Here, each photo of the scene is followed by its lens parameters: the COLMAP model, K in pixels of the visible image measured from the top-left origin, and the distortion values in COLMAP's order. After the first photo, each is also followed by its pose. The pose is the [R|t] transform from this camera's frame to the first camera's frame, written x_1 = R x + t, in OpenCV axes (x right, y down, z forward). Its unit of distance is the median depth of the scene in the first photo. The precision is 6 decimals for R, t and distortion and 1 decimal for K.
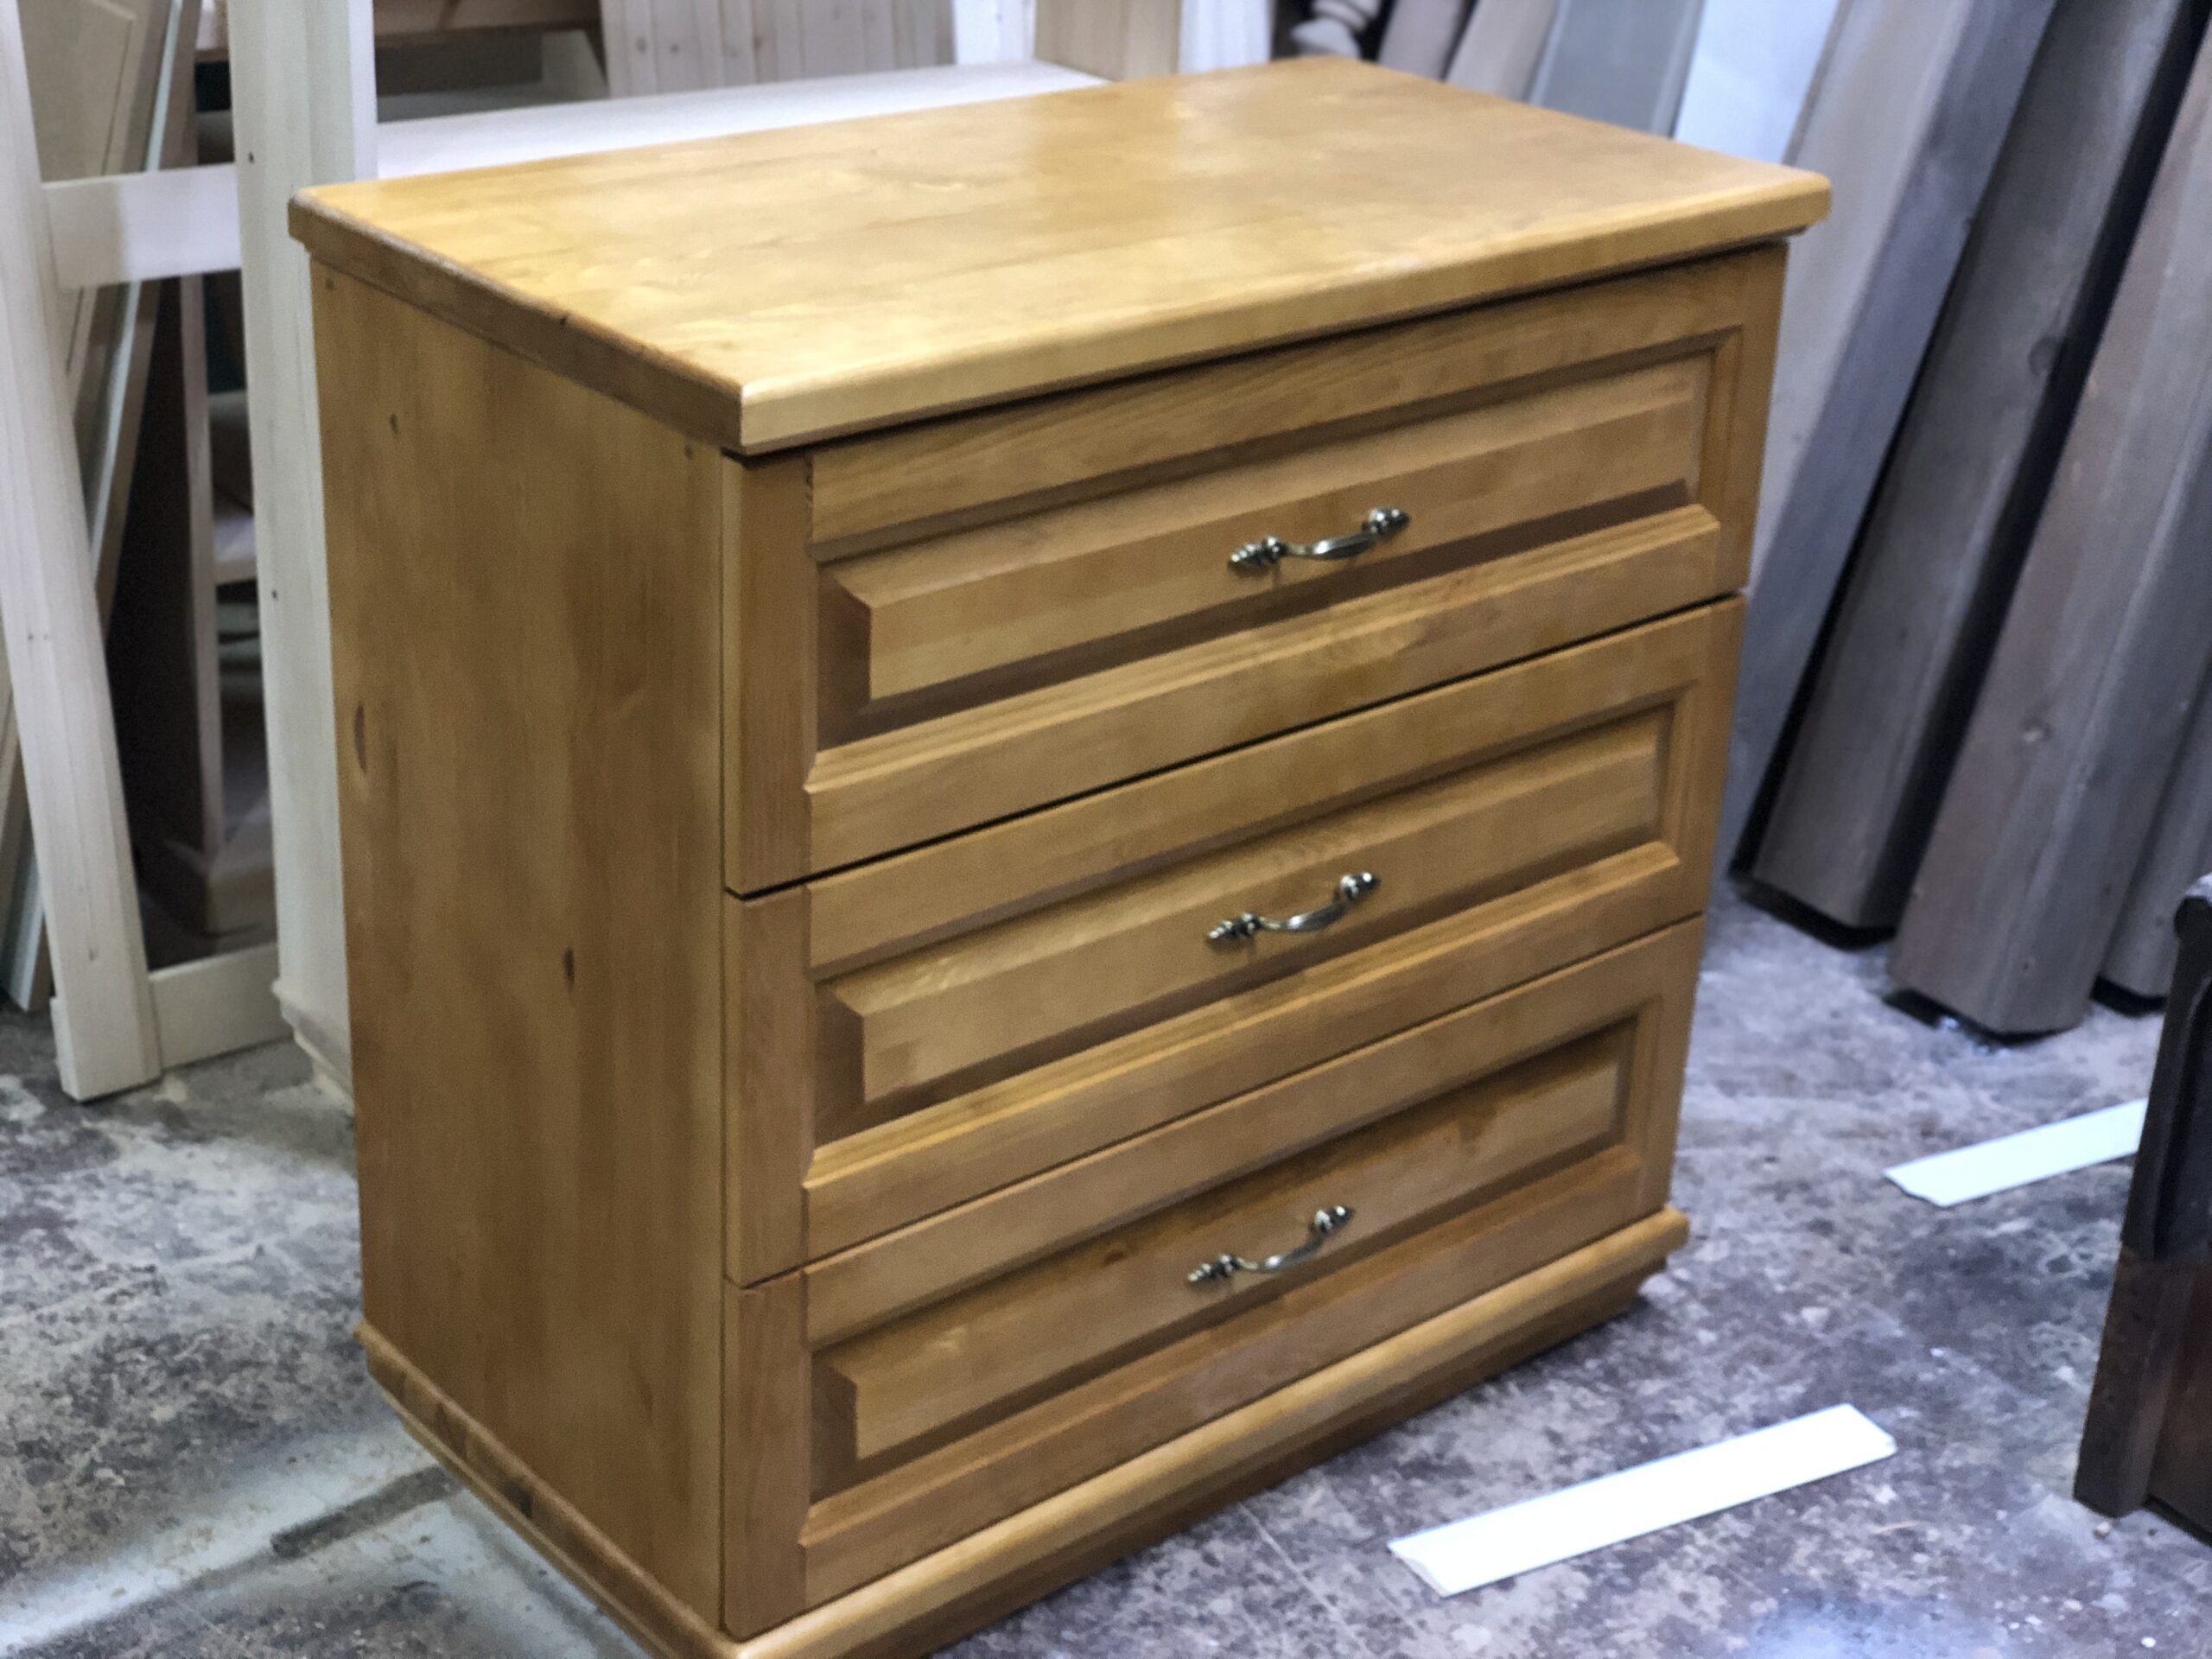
lens RADIAL K [[3357.5, 0, 1106.0], [0, 3357.5, 829.5], [0, 0, 1]] dist [0.022705, -0.063860]
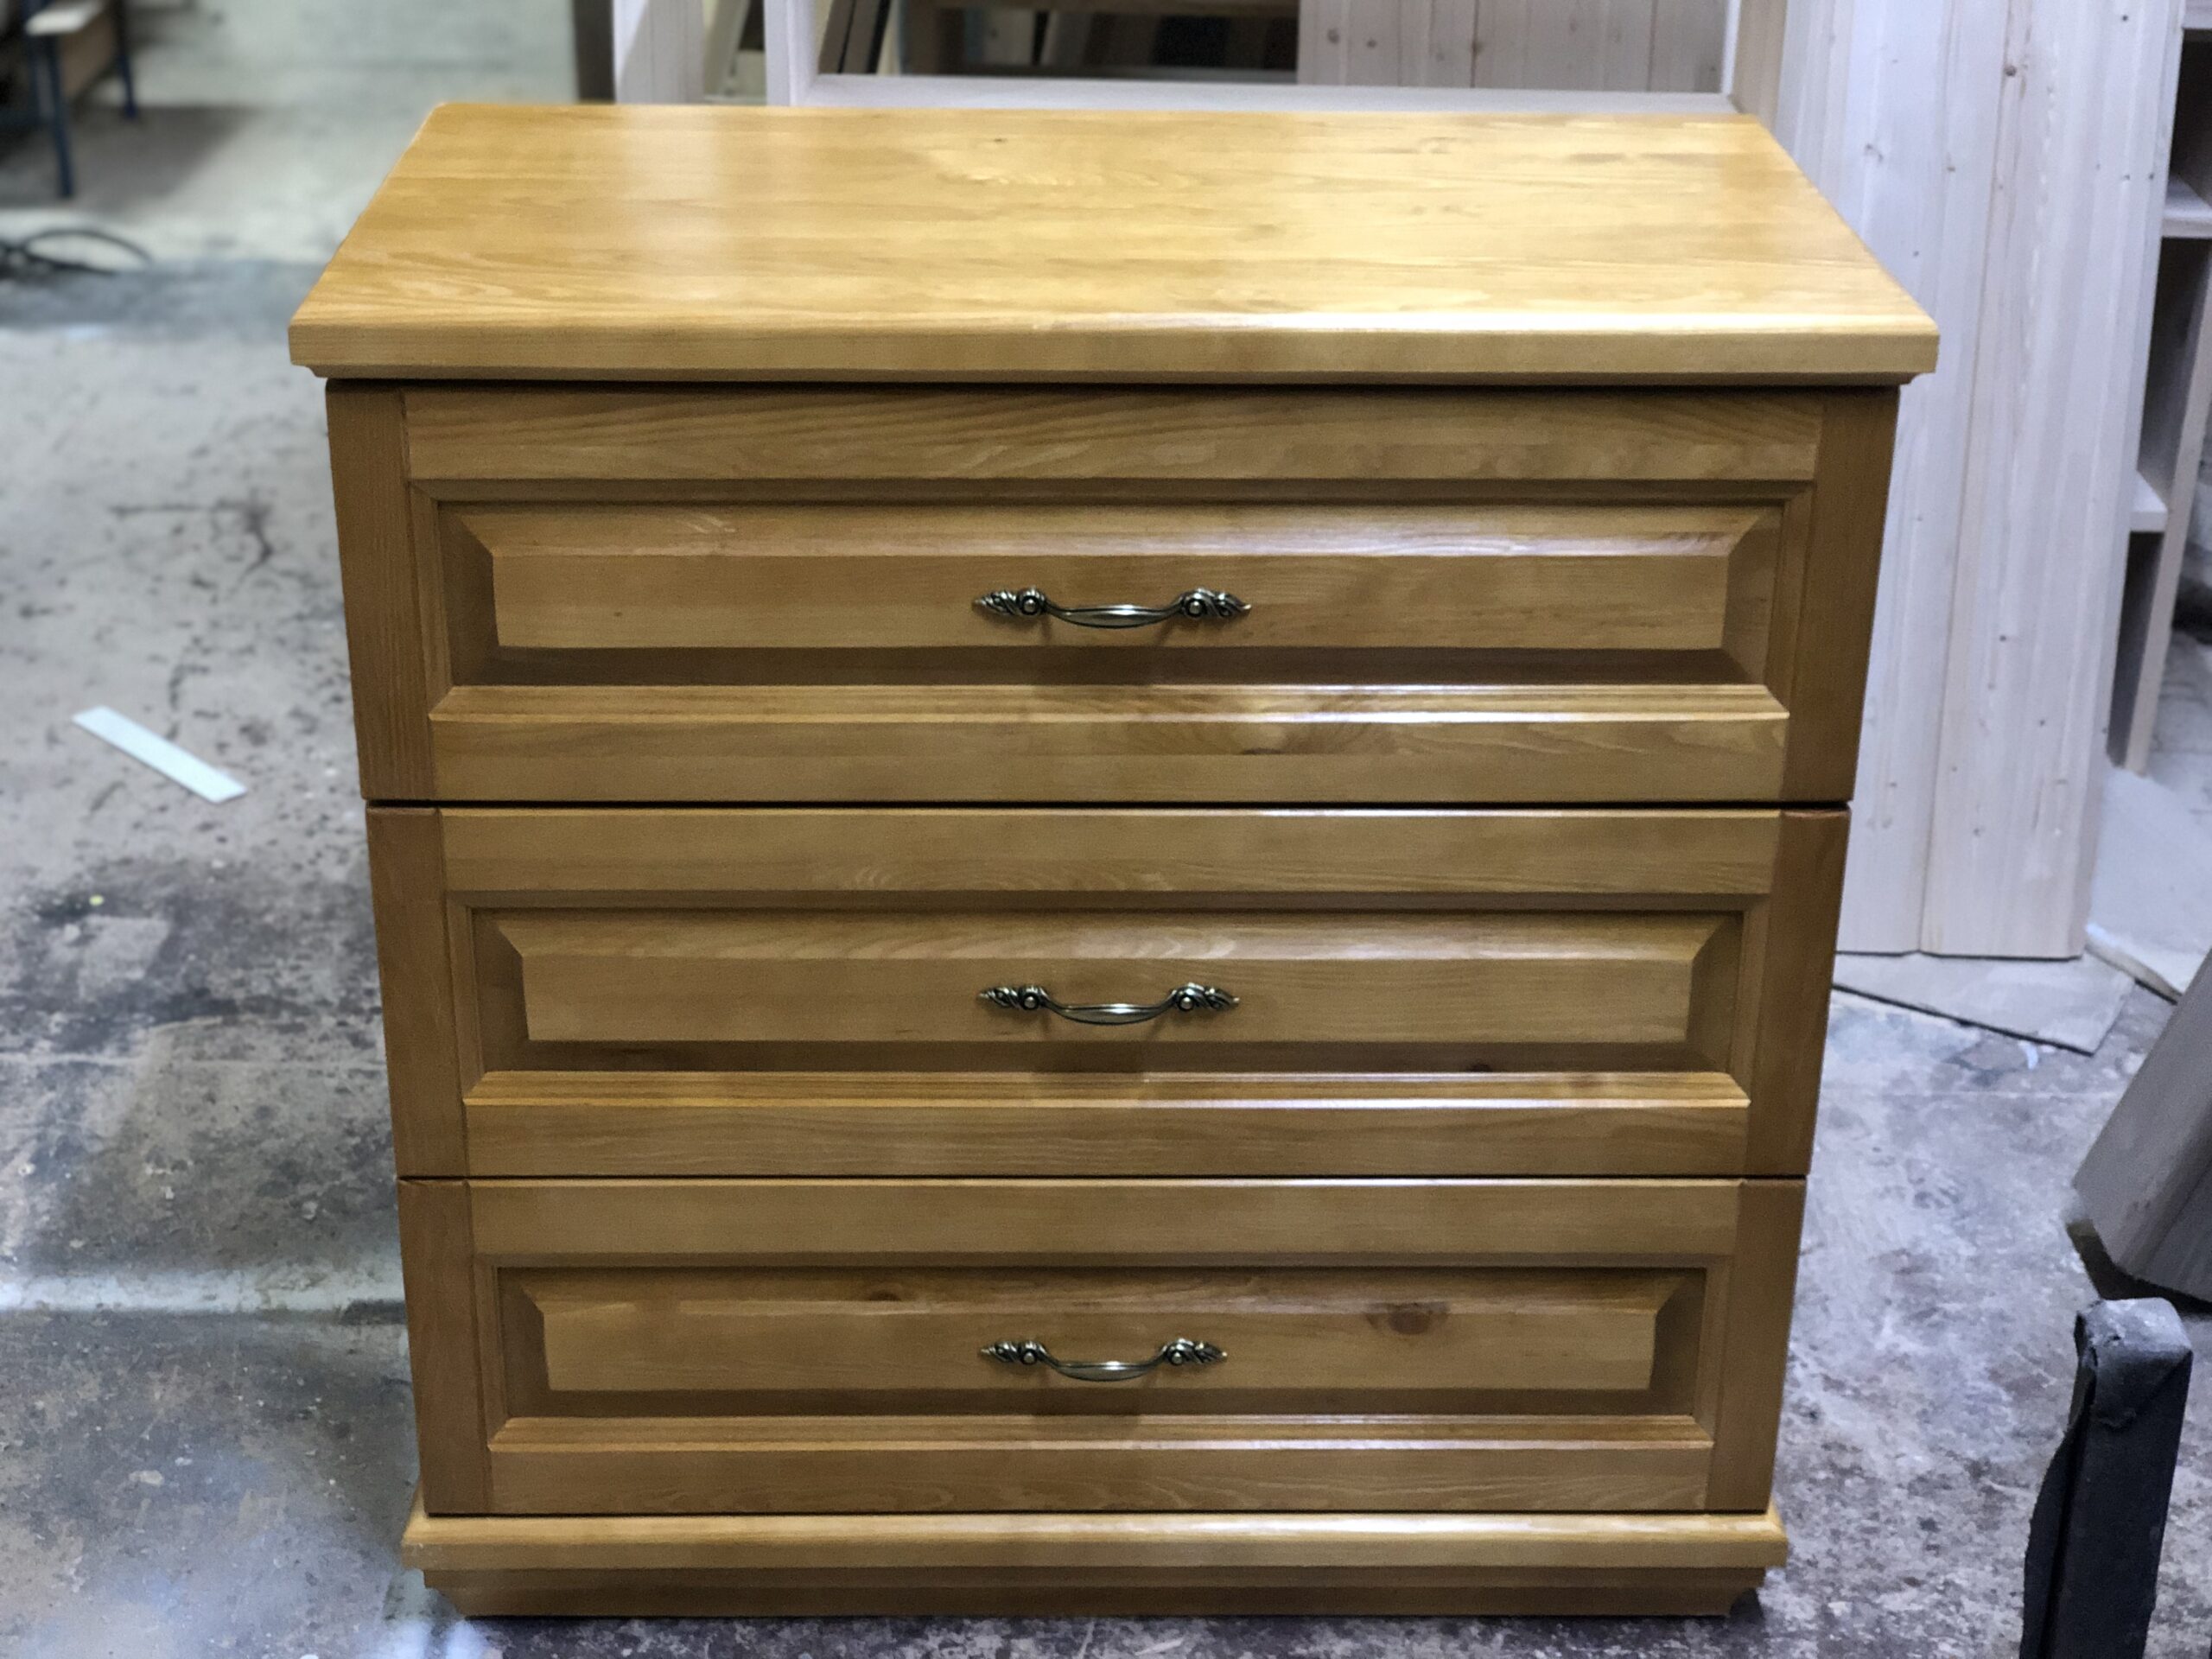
lens RADIAL K [[3357.5, 0, 1106.0], [0, 3357.5, 829.5], [0, 0, 1]] dist [0.022705, -0.063860]
pose [[0.763424, 0.241939, -0.598874, 0.576508], [-0.241612, 0.966851, 0.082599, -0.094301], [0.599006, 0.081637, 0.796572, 0.250394]]
